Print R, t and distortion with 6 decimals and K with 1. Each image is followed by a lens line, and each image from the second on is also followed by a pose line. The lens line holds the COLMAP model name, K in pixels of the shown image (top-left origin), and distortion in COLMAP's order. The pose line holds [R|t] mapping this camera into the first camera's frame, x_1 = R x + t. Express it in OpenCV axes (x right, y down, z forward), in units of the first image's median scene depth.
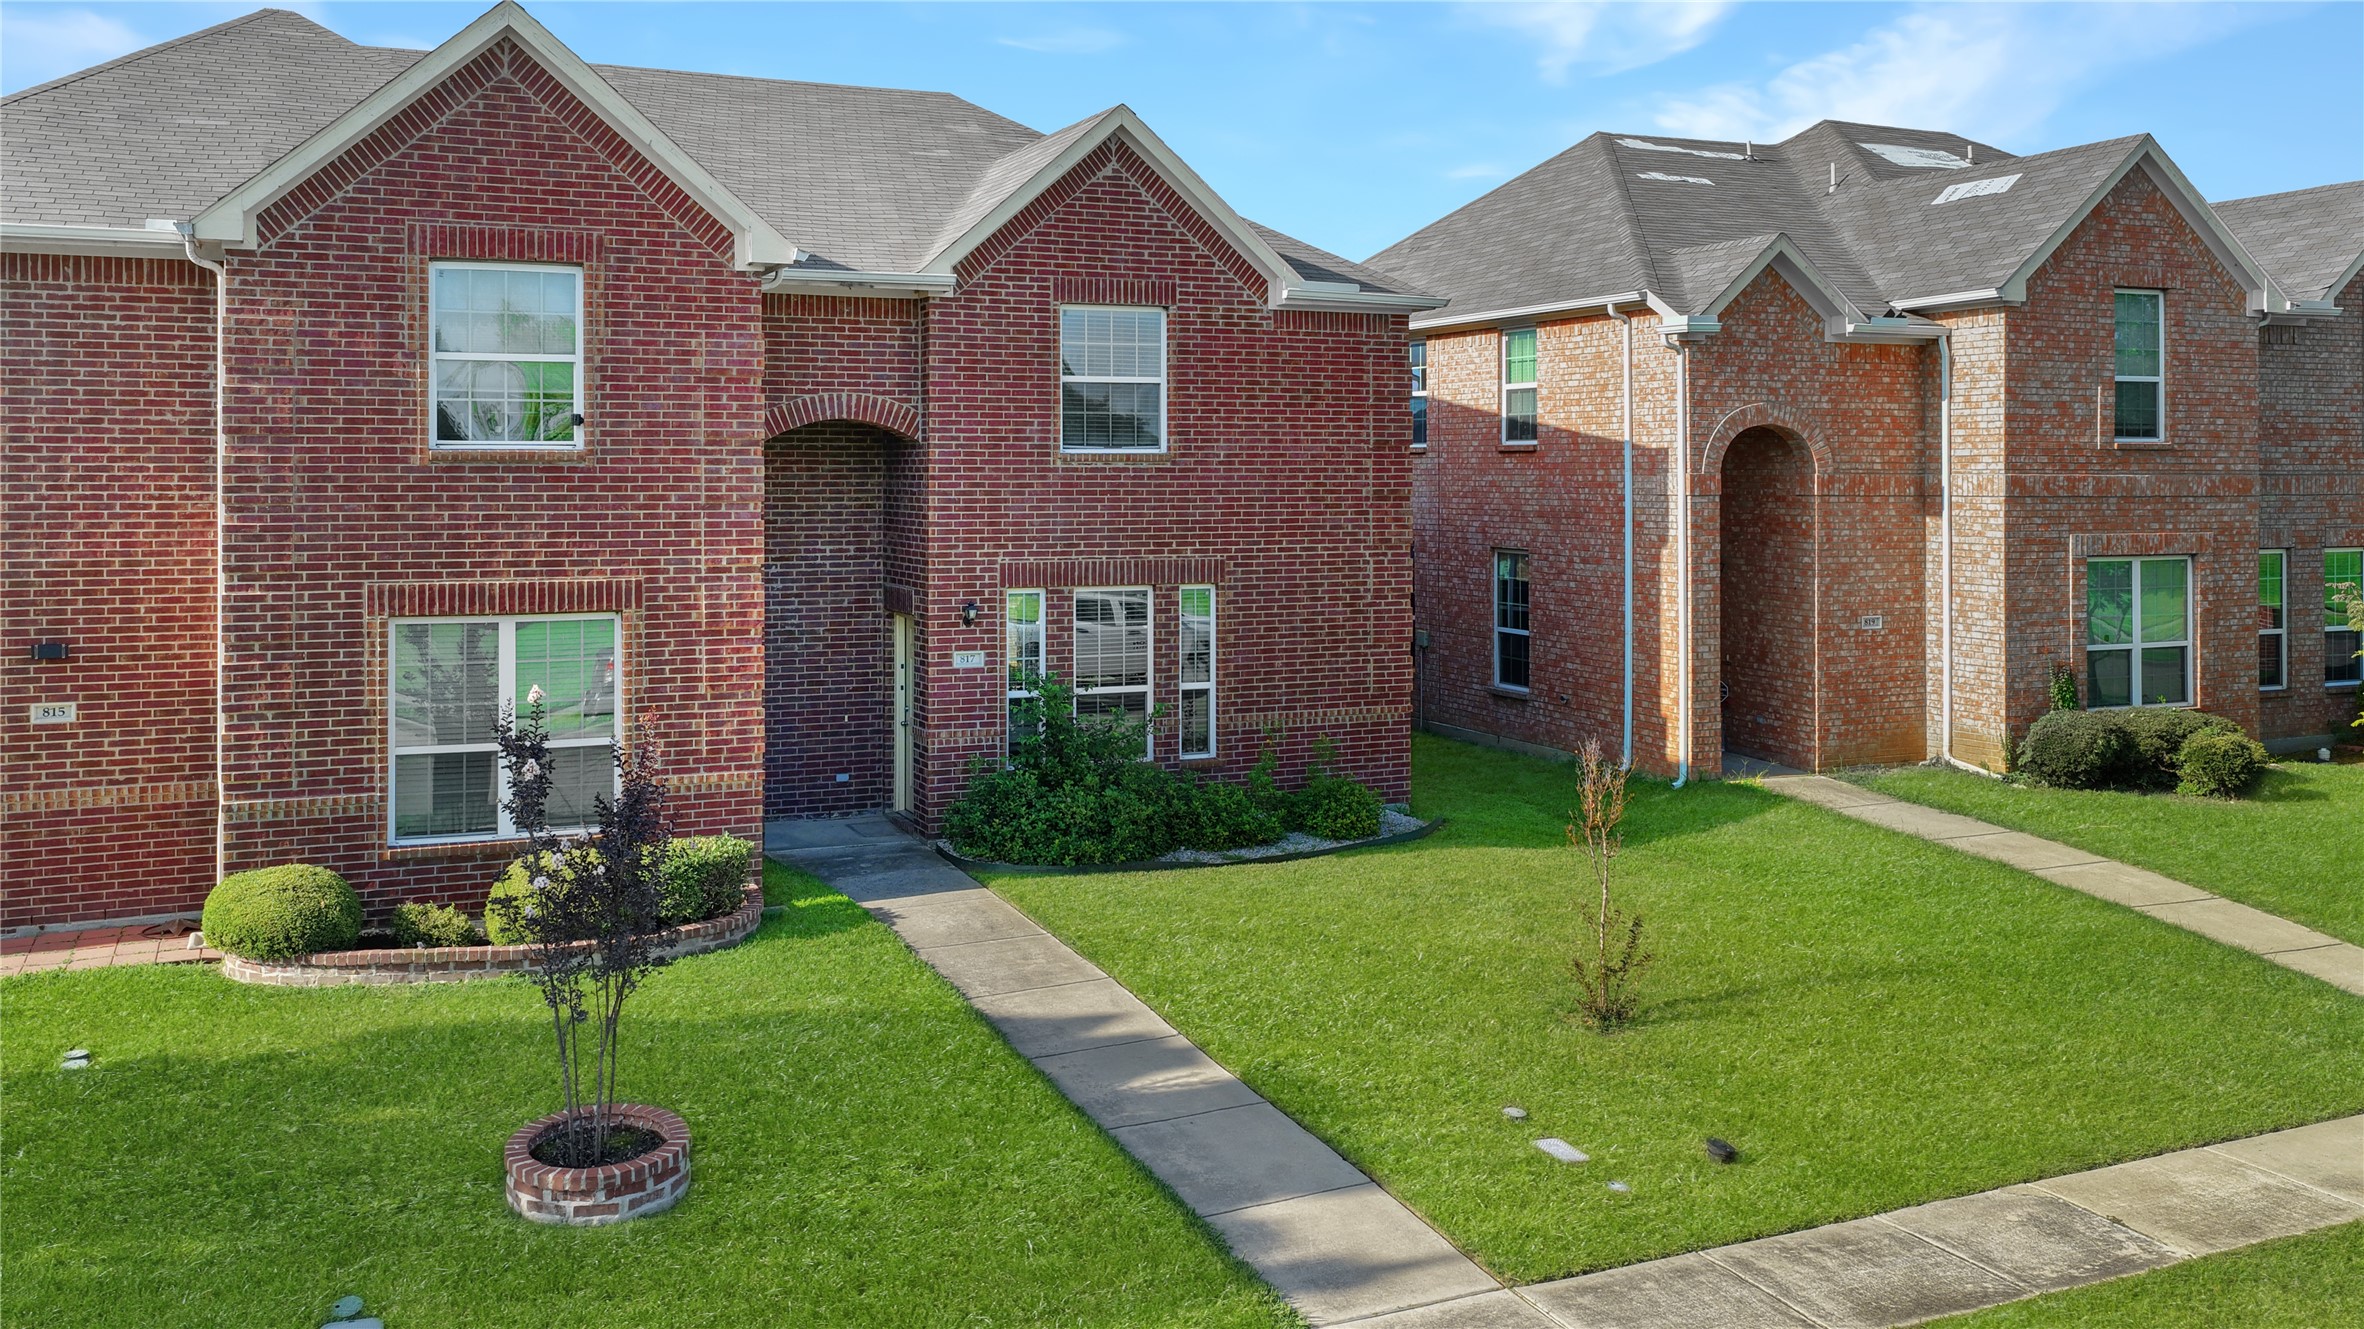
lens RADIAL K [[2008.2, 0, 1184.9], [0, 2008.2, 418.7], [0, 0, 1]] dist [-0.013132, 0.004200]
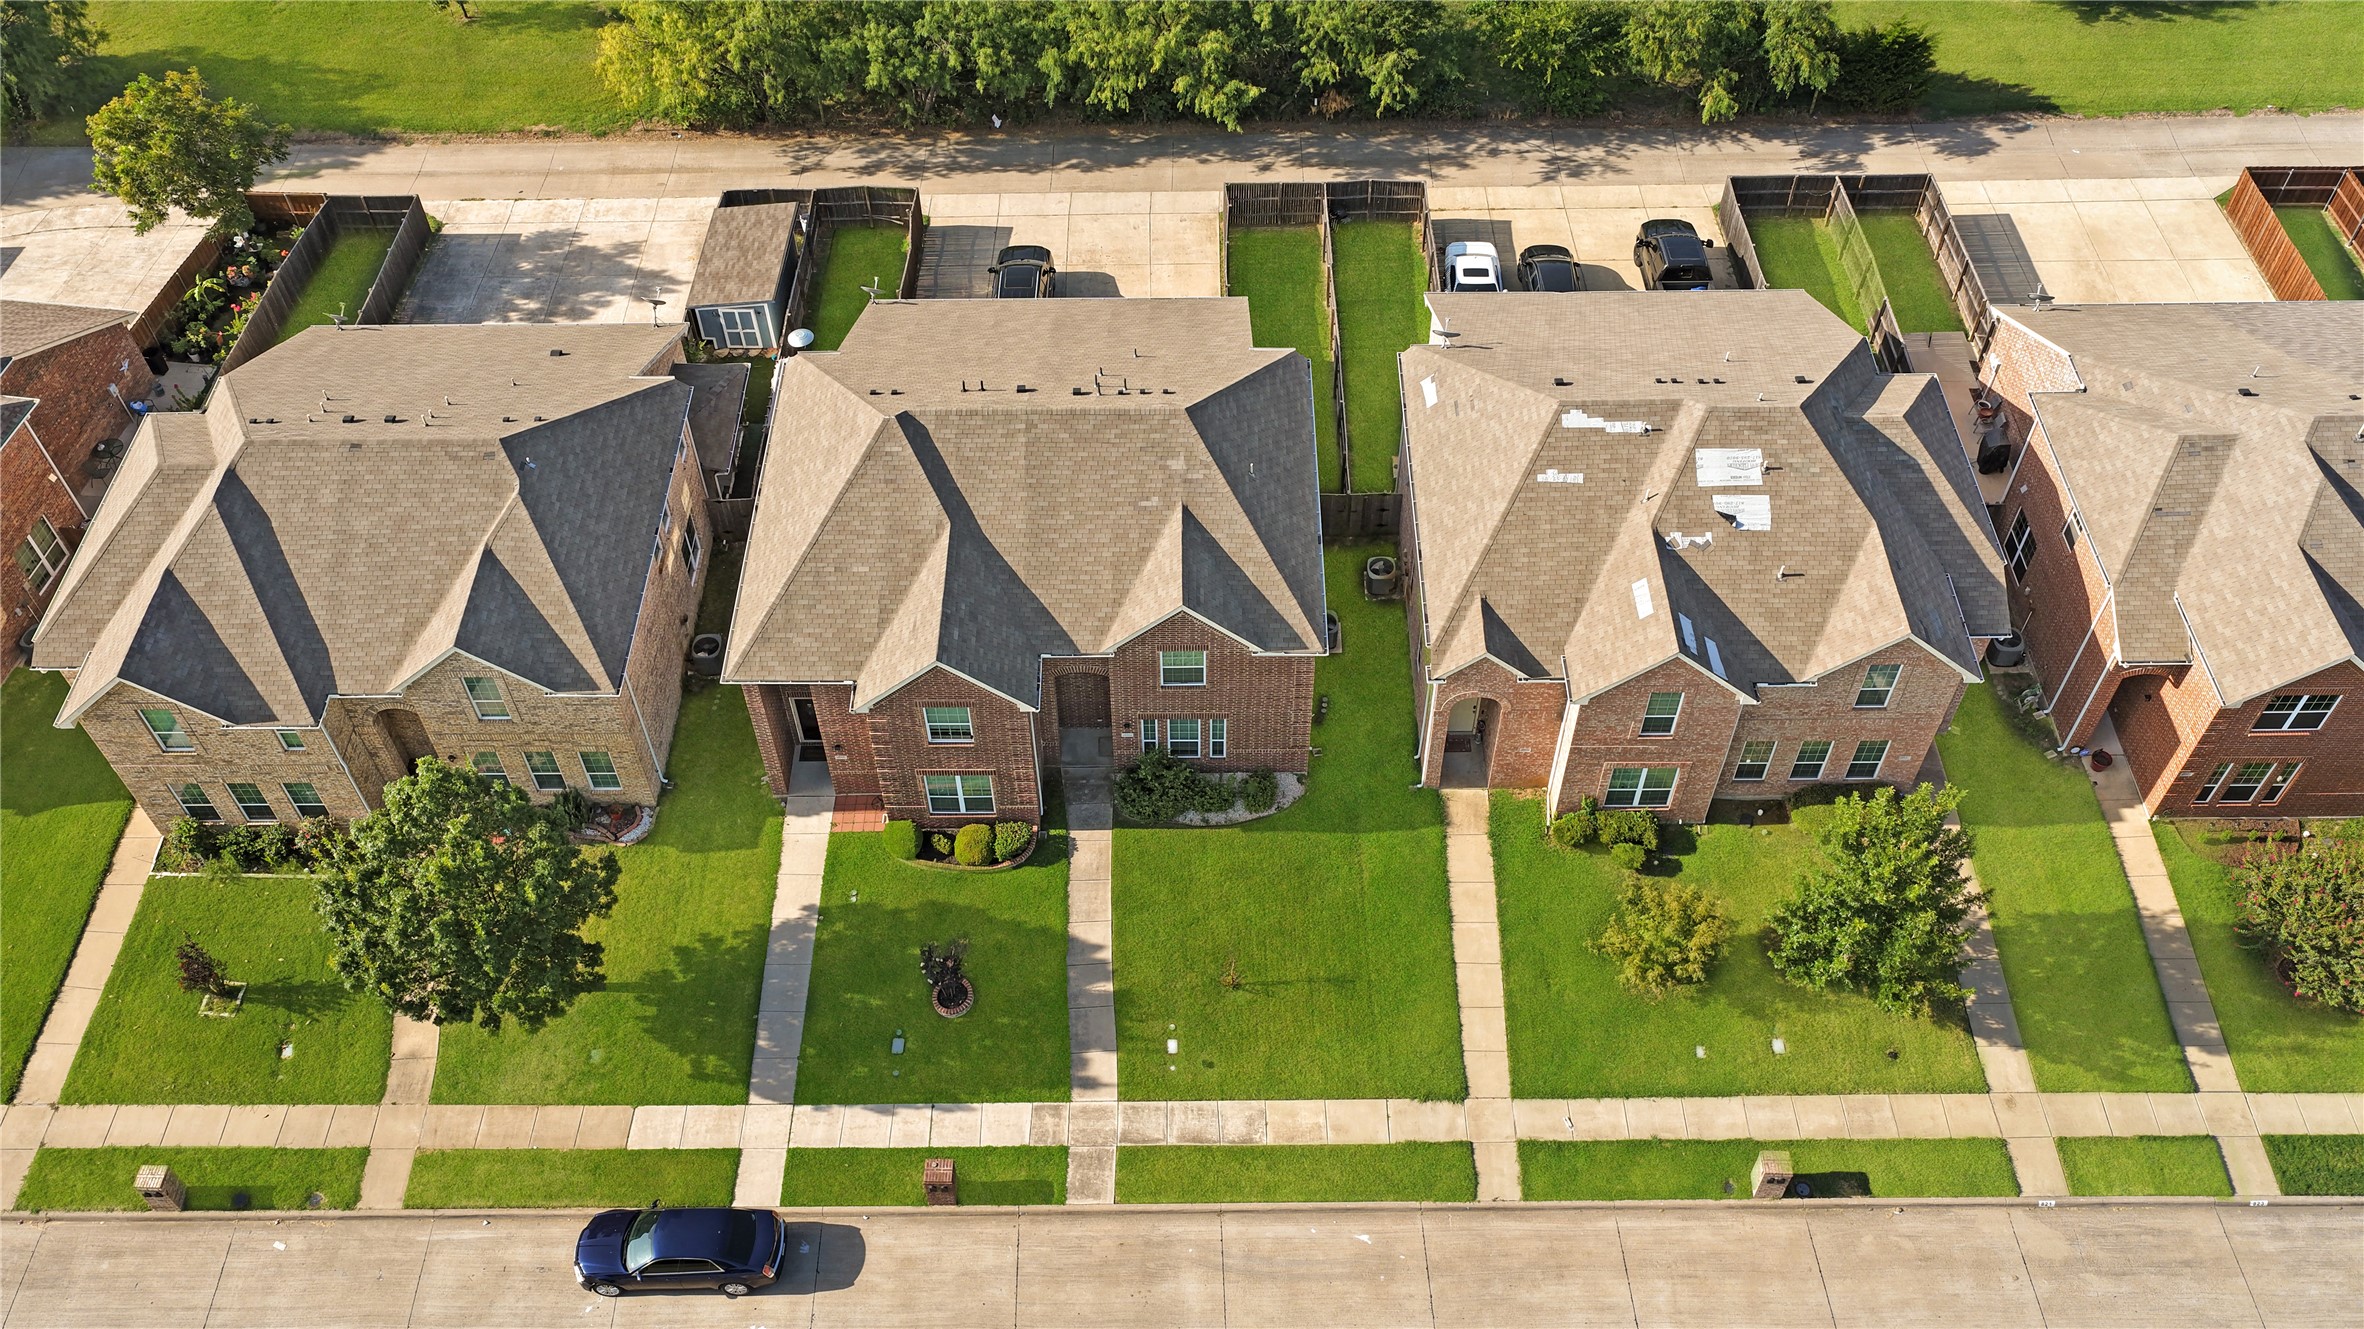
lens RADIAL K [[1987.7, 0, 1182.0], [0, 1987.7, 664.5], [0, 0, 1]] dist [-0.016218, 0.055782]
pose [[0.912892, 0.304517, -0.271840, 0.660542], [0.022254, 0.627829, 0.778033, -2.022758], [0.407594, -0.716310, 0.566364, -0.453898]]
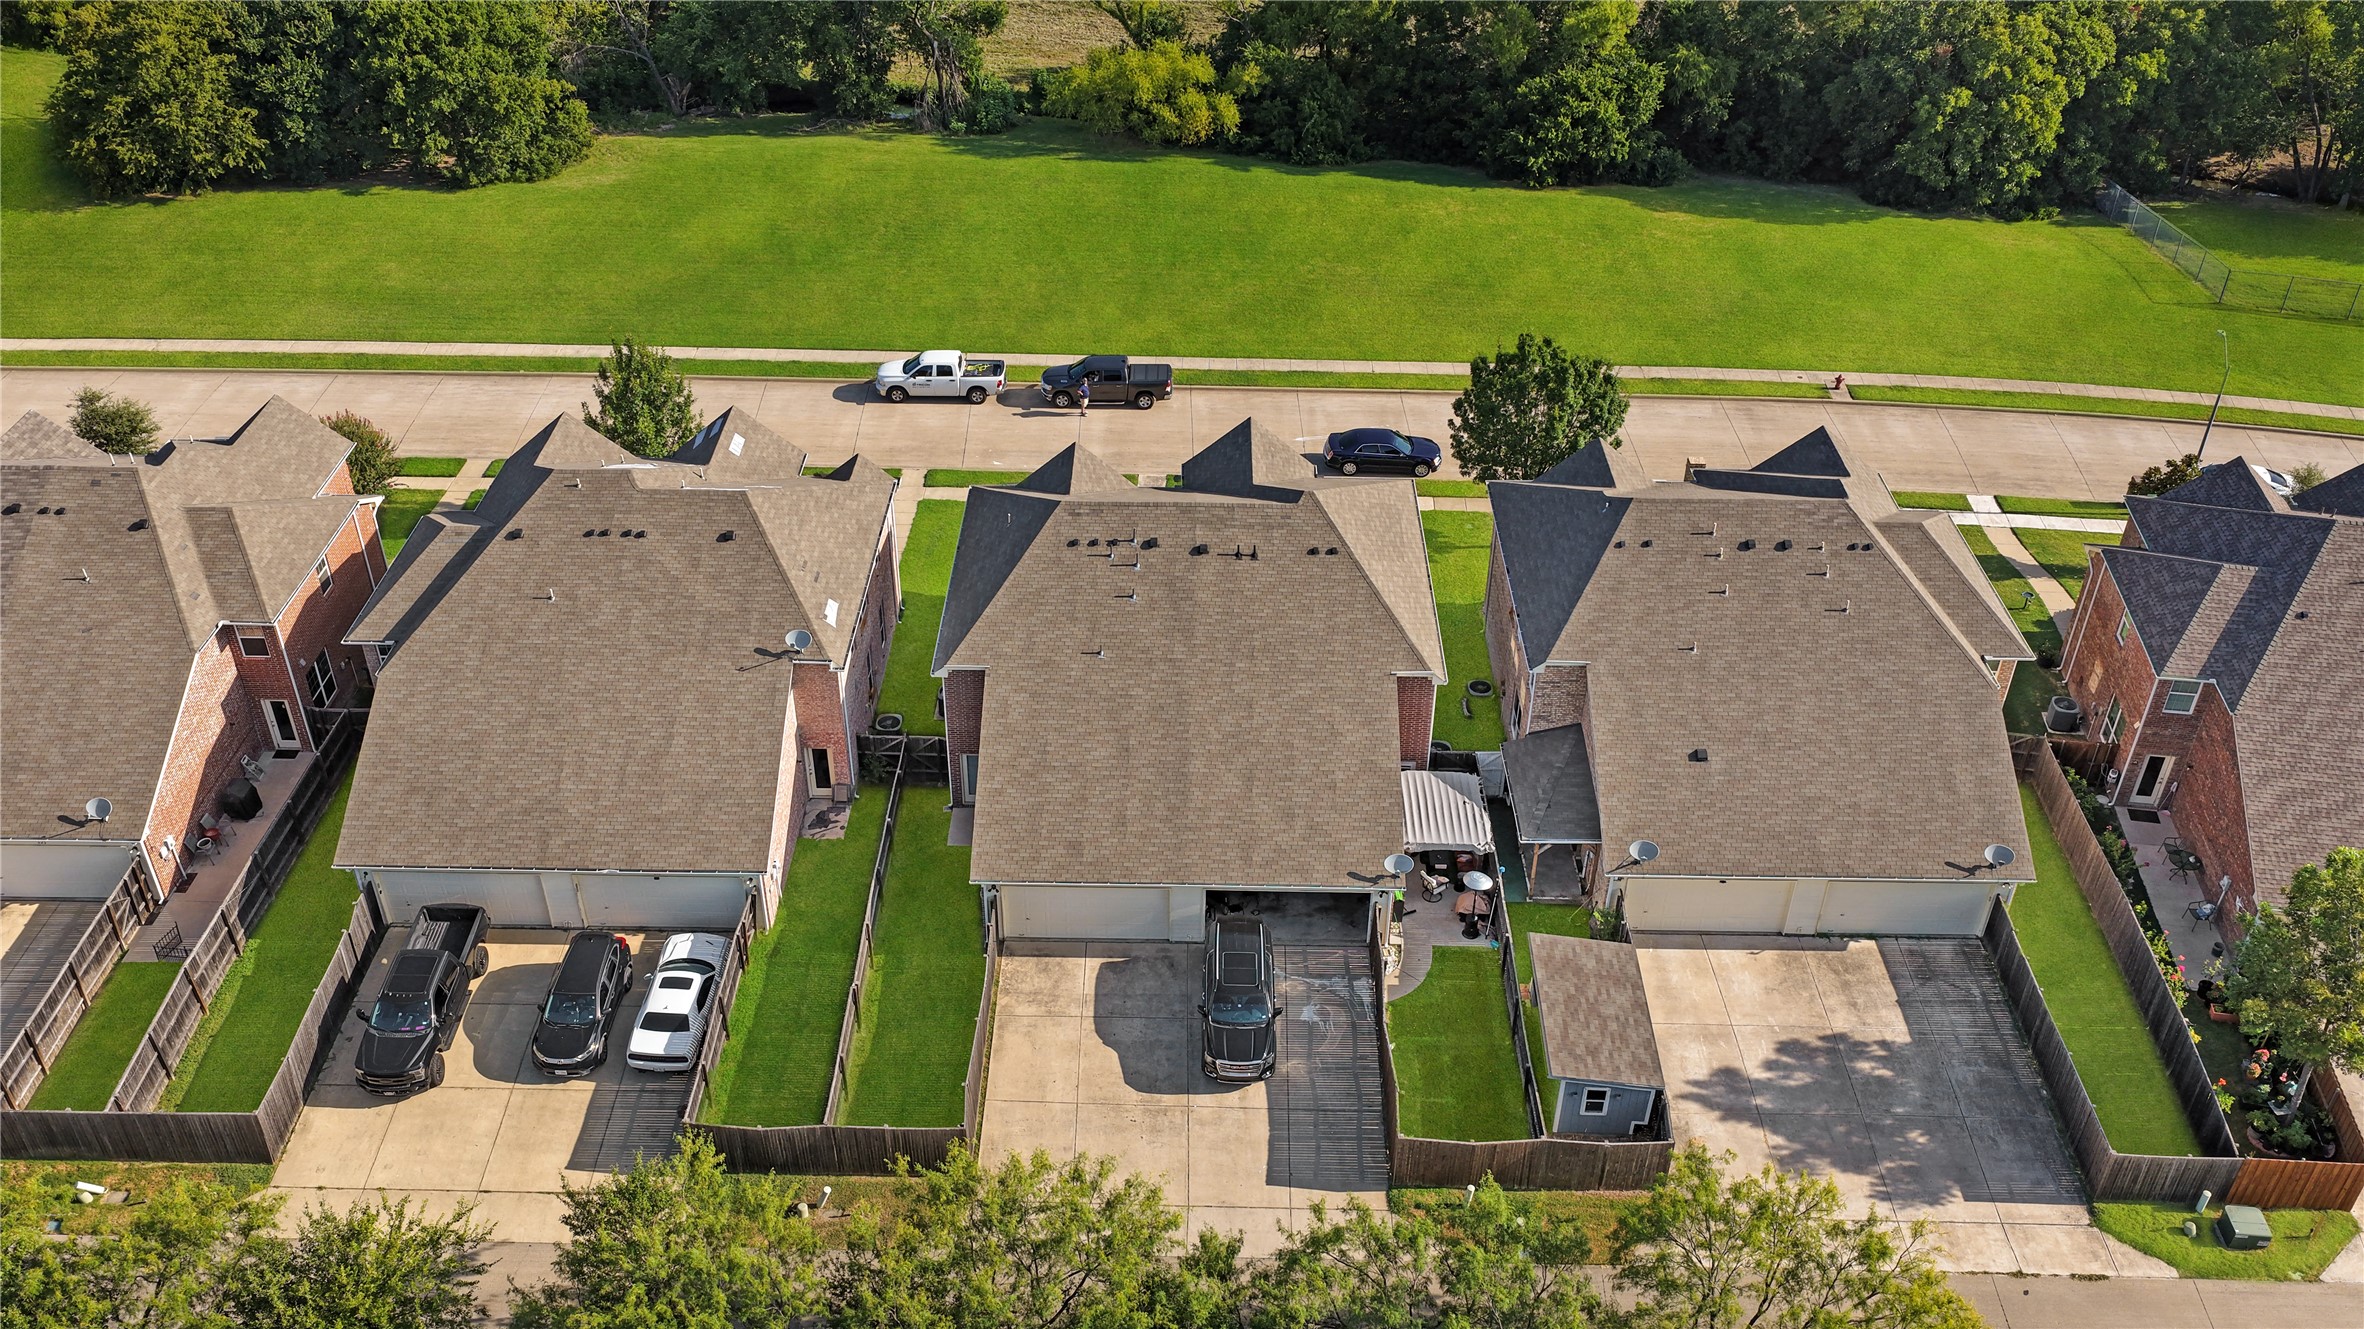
lens RADIAL K [[1987.7, 0, 1182.0], [0, 1987.7, 664.5], [0, 0, 1]] dist [-0.016218, 0.055782]
pose [[-0.907447, -0.244315, 0.341834, -1.432973], [-0.022859, 0.841069, 0.540445, -1.664168], [-0.419545, 0.482611, -0.768810, 3.681193]]
